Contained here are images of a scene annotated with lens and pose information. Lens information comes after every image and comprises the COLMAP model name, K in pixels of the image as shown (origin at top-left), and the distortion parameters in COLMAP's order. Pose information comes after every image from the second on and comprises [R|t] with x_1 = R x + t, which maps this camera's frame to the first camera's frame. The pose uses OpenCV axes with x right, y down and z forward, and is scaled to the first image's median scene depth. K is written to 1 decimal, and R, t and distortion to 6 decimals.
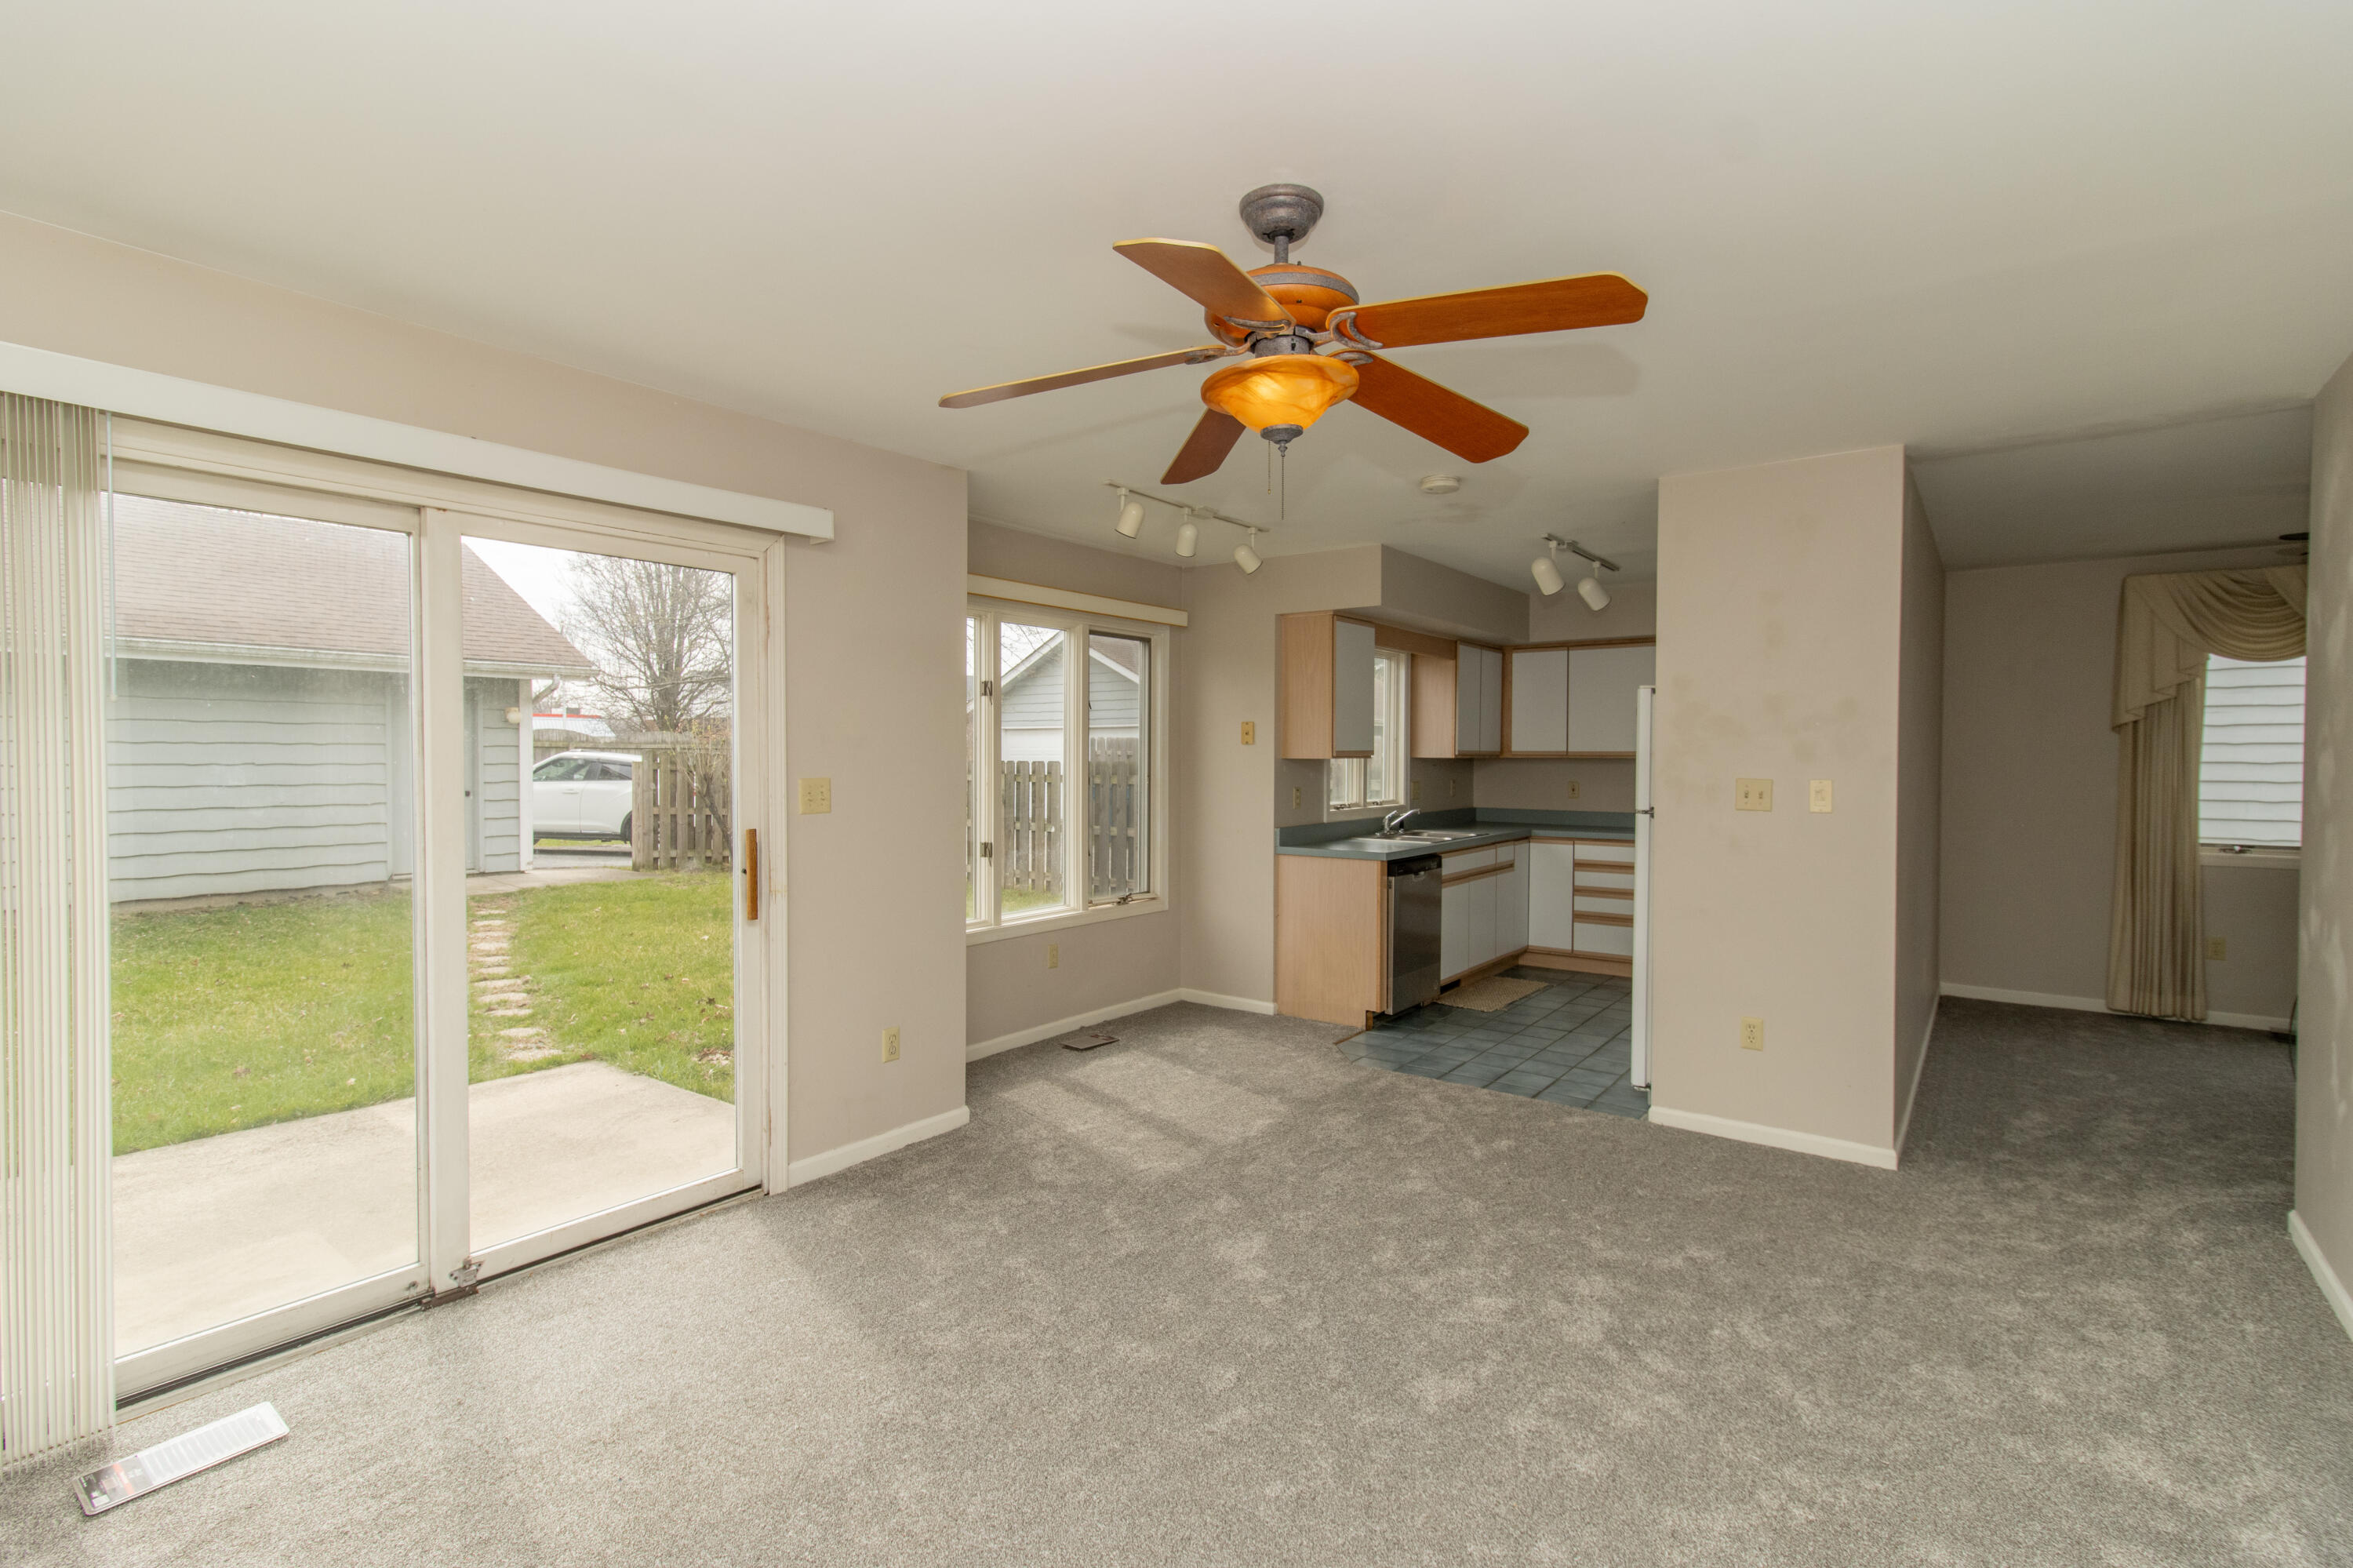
lens RADIAL K [[1096.7, 0, 1183.1], [0, 1096.7, 779.4], [0, 0, 1]] dist [0.002928, 0.000511]
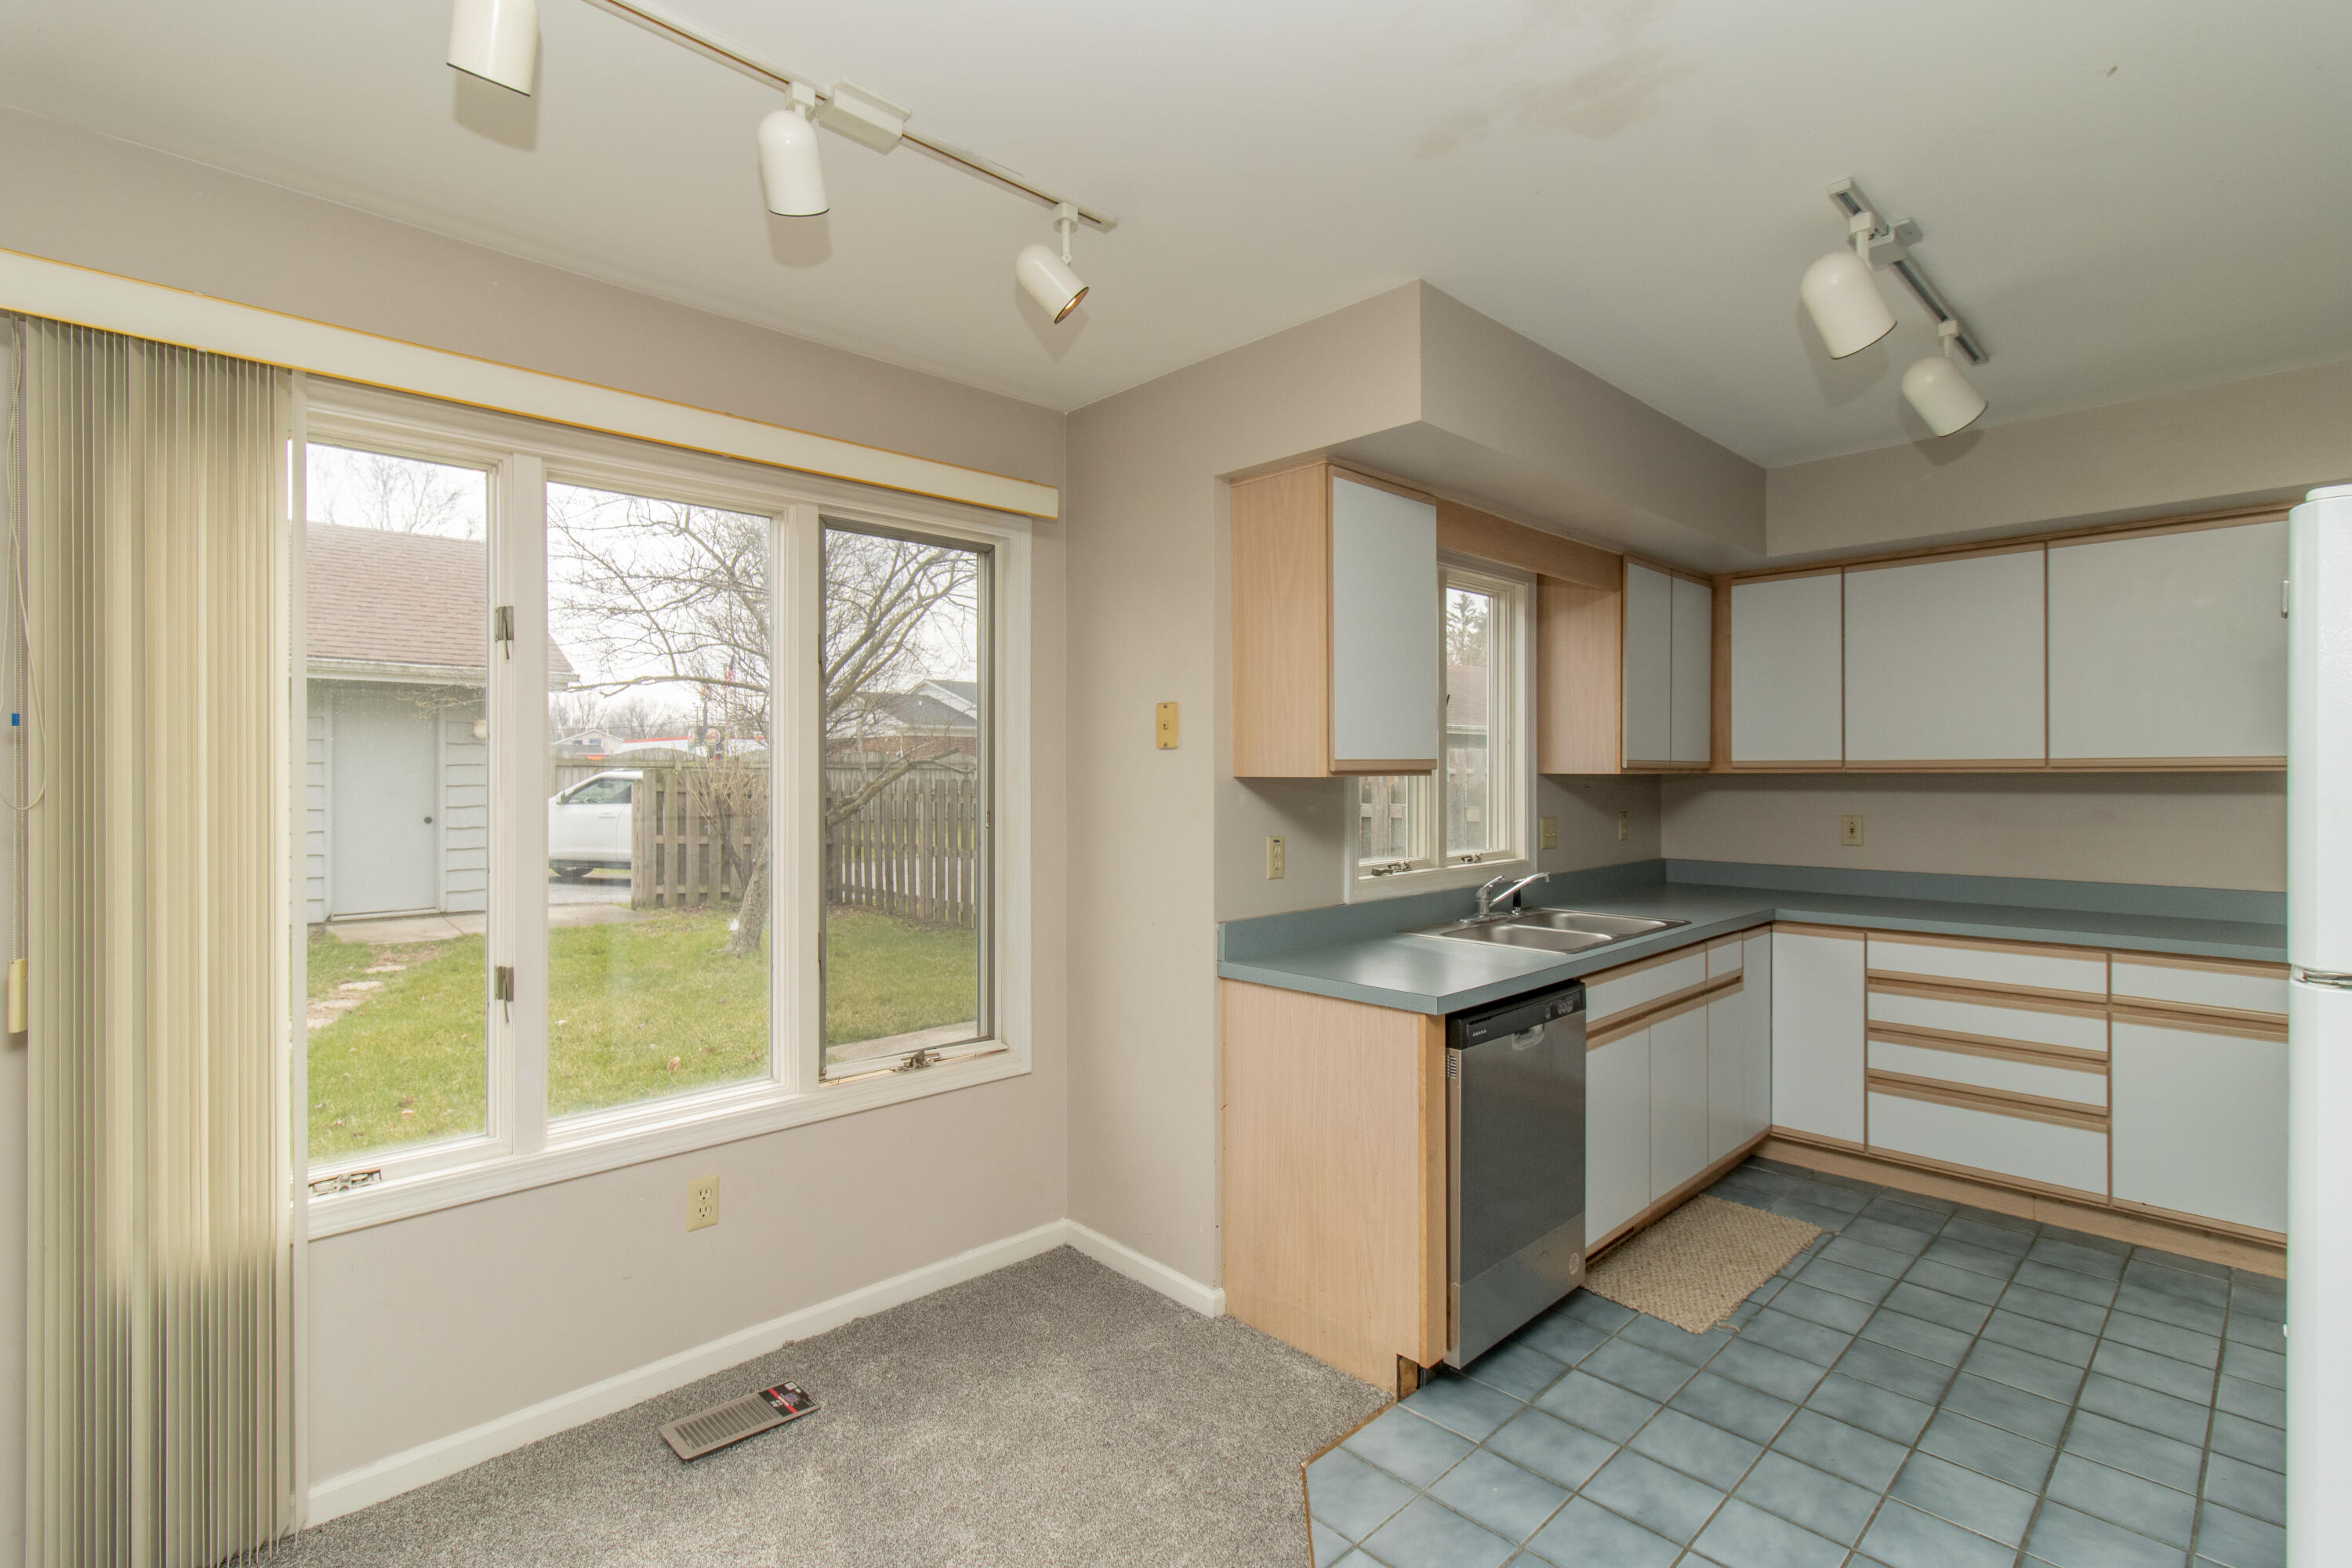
lens RADIAL K [[1096.2, 0, 1183.4], [0, 1096.2, 774.7], [0, 0, 1]] dist [0.002928, 0.000511]
pose [[0.987344, -0.004412, -0.158531, 0.122327], [0.001255, 0.999799, -0.020008, -0.009082], [0.158587, 0.019555, 0.987151, 0.441691]]
